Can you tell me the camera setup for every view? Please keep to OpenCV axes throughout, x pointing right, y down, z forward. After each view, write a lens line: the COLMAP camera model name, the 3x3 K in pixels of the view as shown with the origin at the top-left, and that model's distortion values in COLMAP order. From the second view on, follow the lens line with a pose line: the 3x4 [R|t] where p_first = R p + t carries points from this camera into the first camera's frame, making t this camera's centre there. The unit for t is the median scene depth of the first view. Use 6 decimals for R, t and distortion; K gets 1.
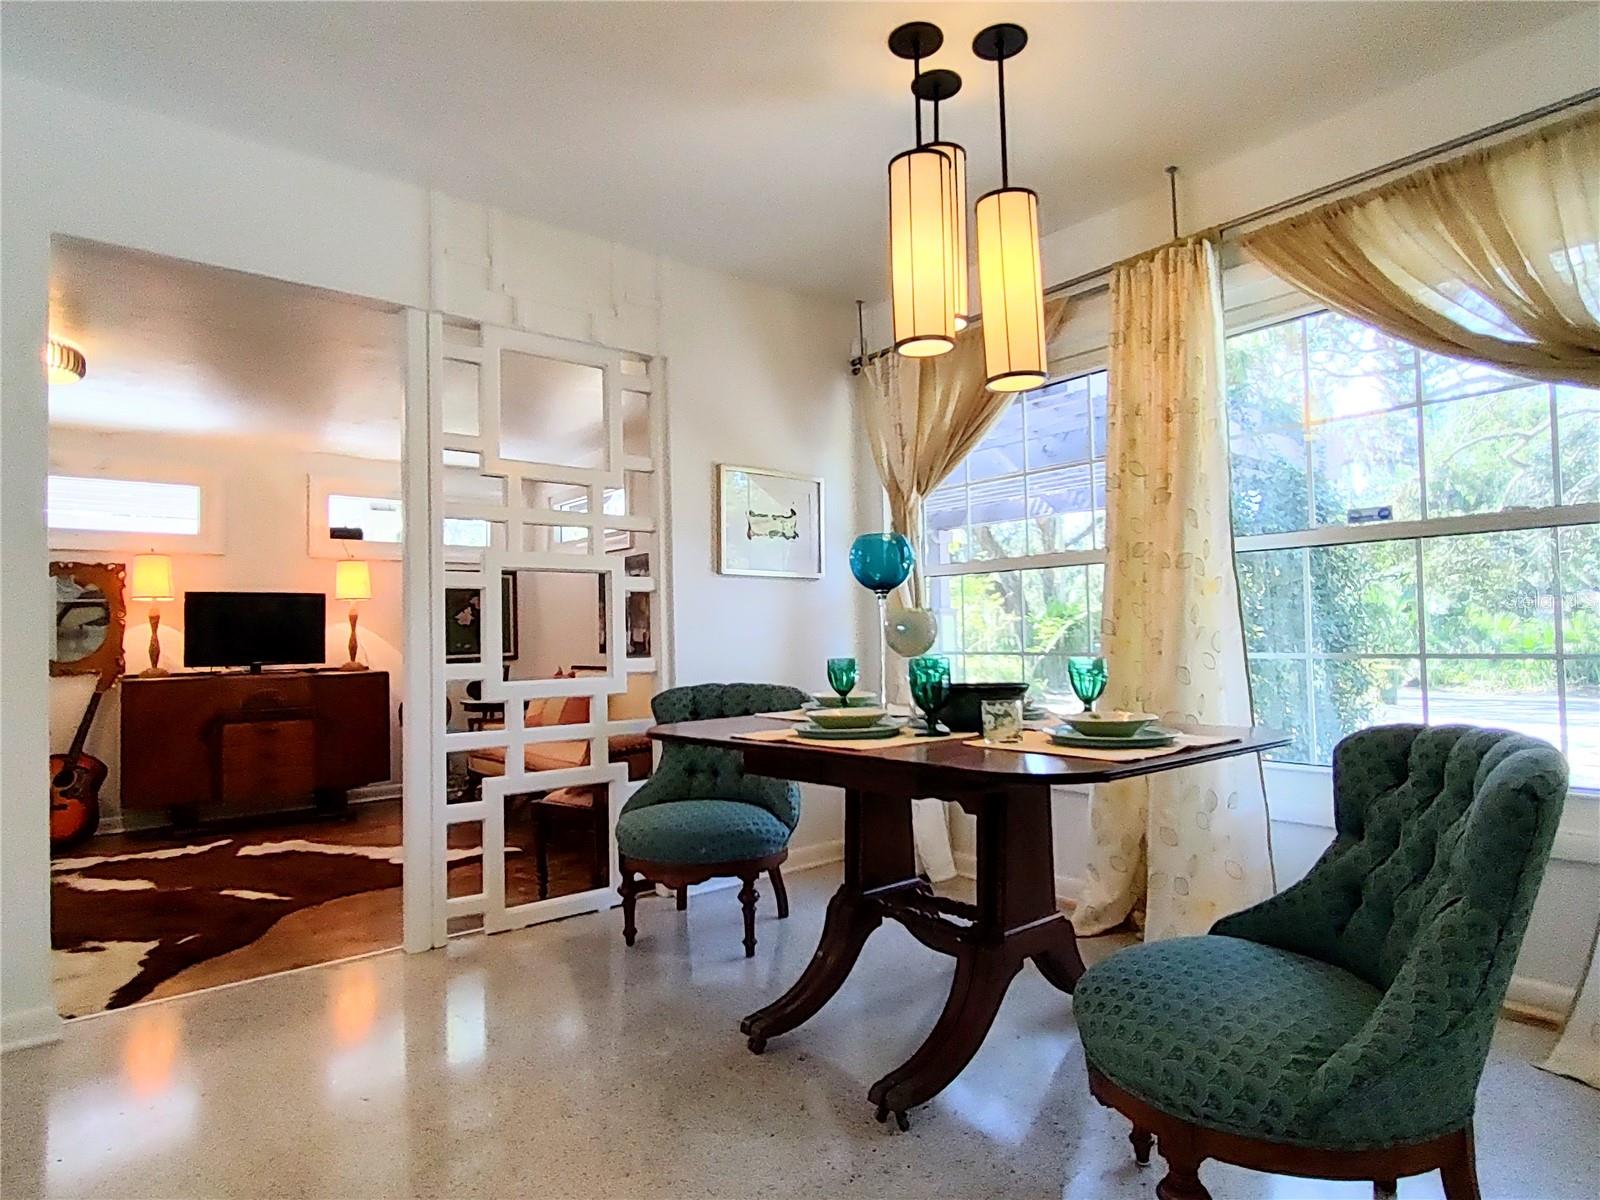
lens RADIAL K [[909.8, 0, 800.4], [0, 909.8, 606.7], [0, 0, 1]] dist [-0.011707, -0.002225]
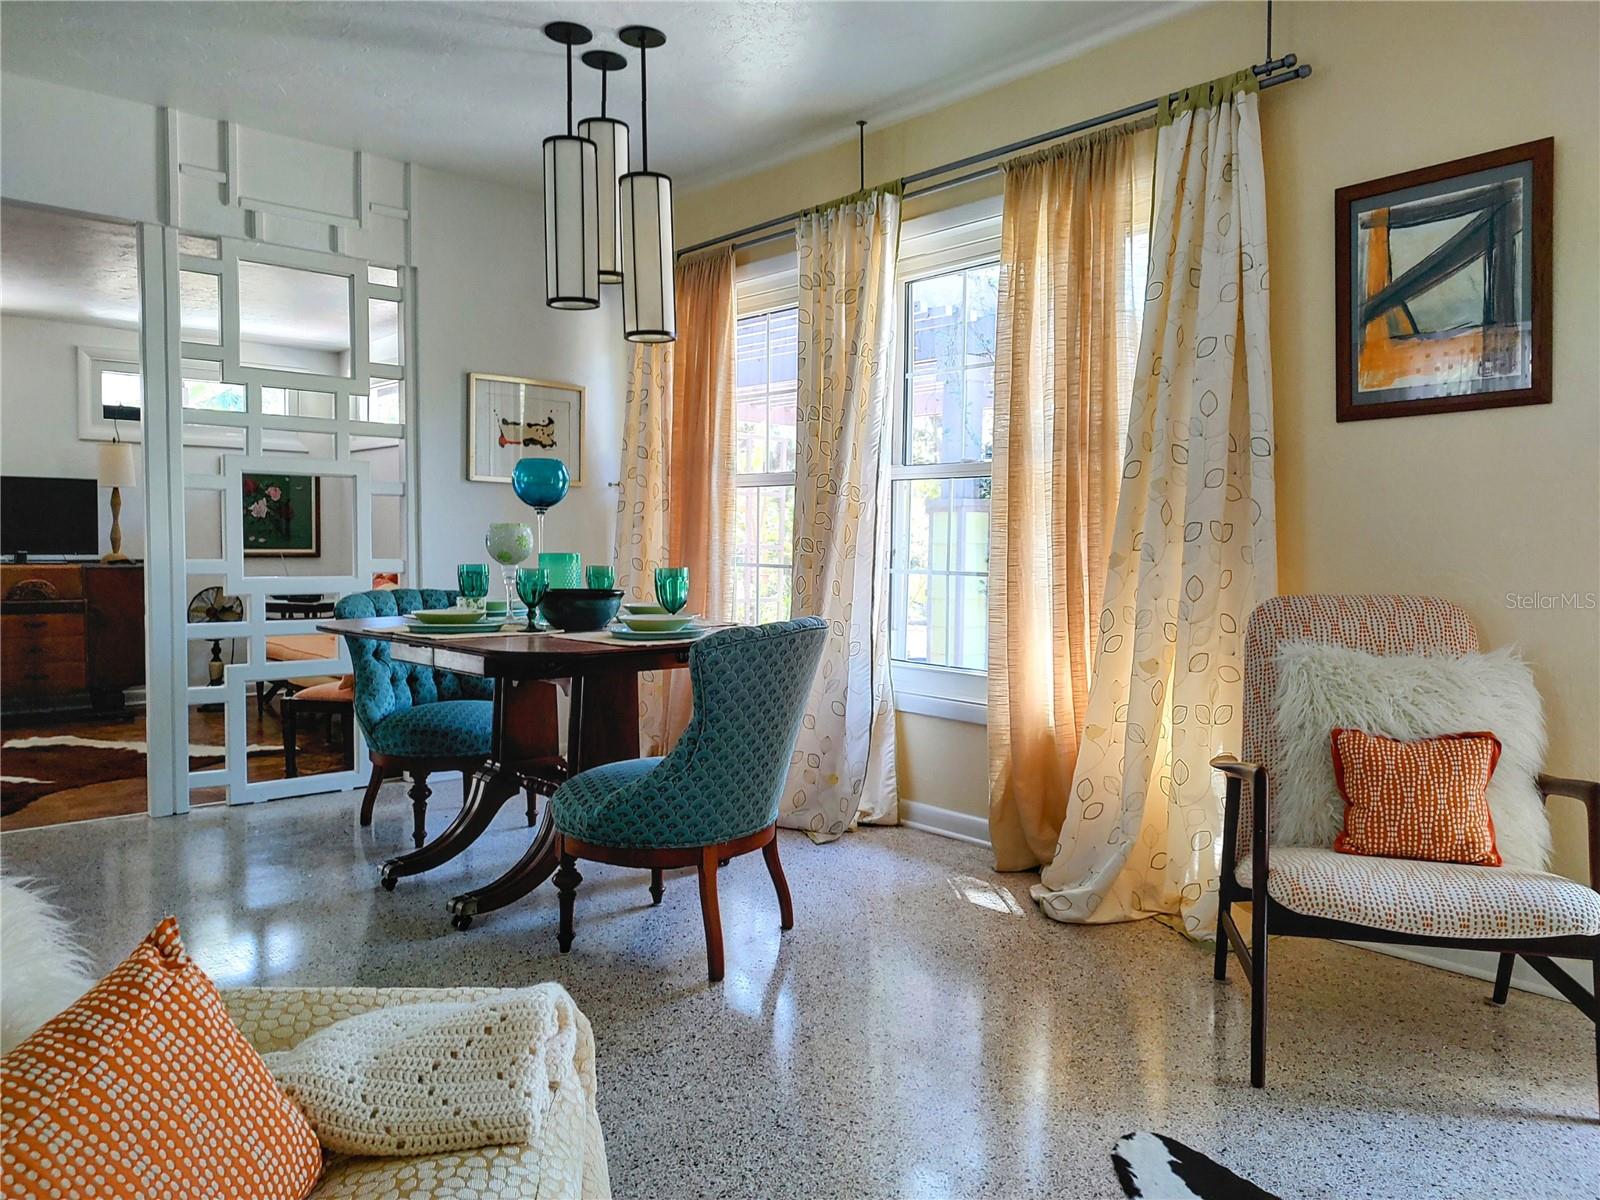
lens RADIAL K [[1134.2, 0, 805.2], [0, 1134.2, 603.0], [0, 0, 1]] dist [-0.000167, -0.009485]
pose [[0.998333, 0.027501, 0.050737, 0.160197], [-0.031939, 0.995533, 0.088850, -0.016392], [-0.048067, -0.090323, 0.994752, -0.220221]]
